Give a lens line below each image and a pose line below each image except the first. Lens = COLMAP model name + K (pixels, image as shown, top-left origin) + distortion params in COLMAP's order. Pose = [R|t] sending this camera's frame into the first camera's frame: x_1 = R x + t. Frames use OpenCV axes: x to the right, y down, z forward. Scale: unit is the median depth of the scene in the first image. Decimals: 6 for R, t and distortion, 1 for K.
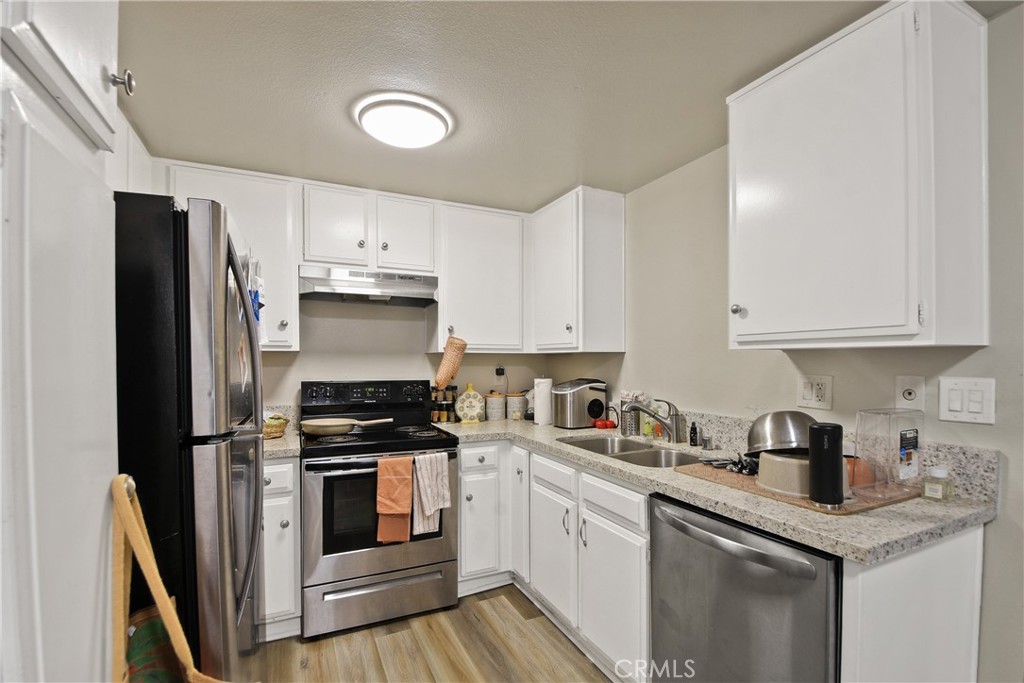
lens RADIAL K [[463.2, 0, 506.8], [0, 463.2, 368.0], [0, 0, 1]] dist [0.021007, 0.000047]
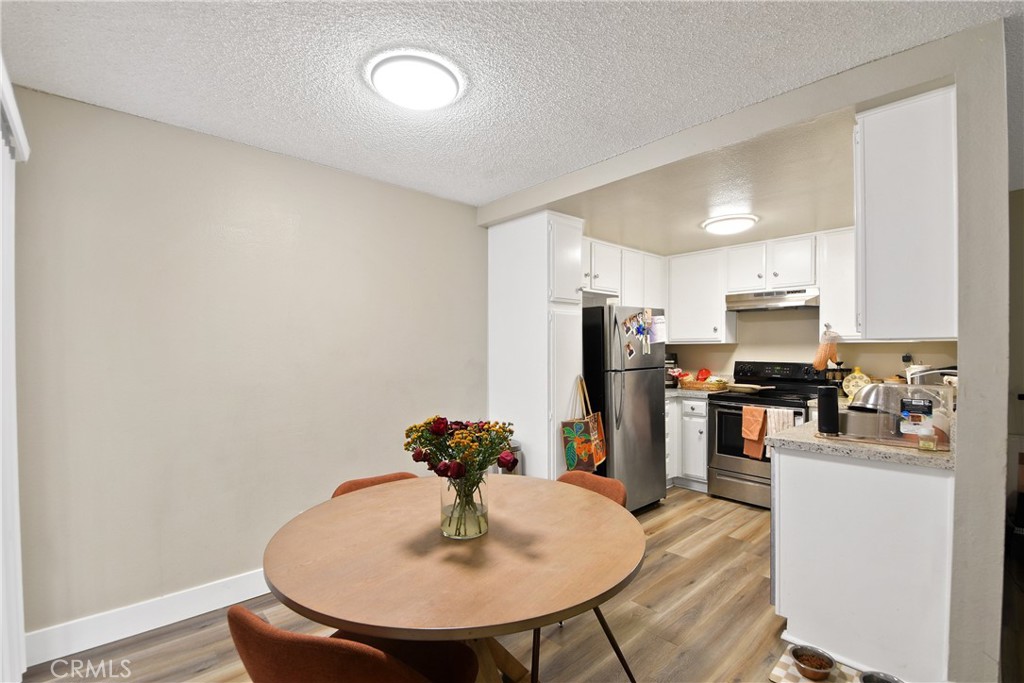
lens RADIAL K [[463.2, 0, 511.5], [0, 463.2, 346.3], [0, 0, 1]] dist [0.021007, 0.000047]
pose [[0.297997, -0.005739, -0.954549, 0.966676], [-0.015231, 0.999826, -0.010766, 0.006199], [0.954445, 0.017747, 0.297858, -0.291476]]
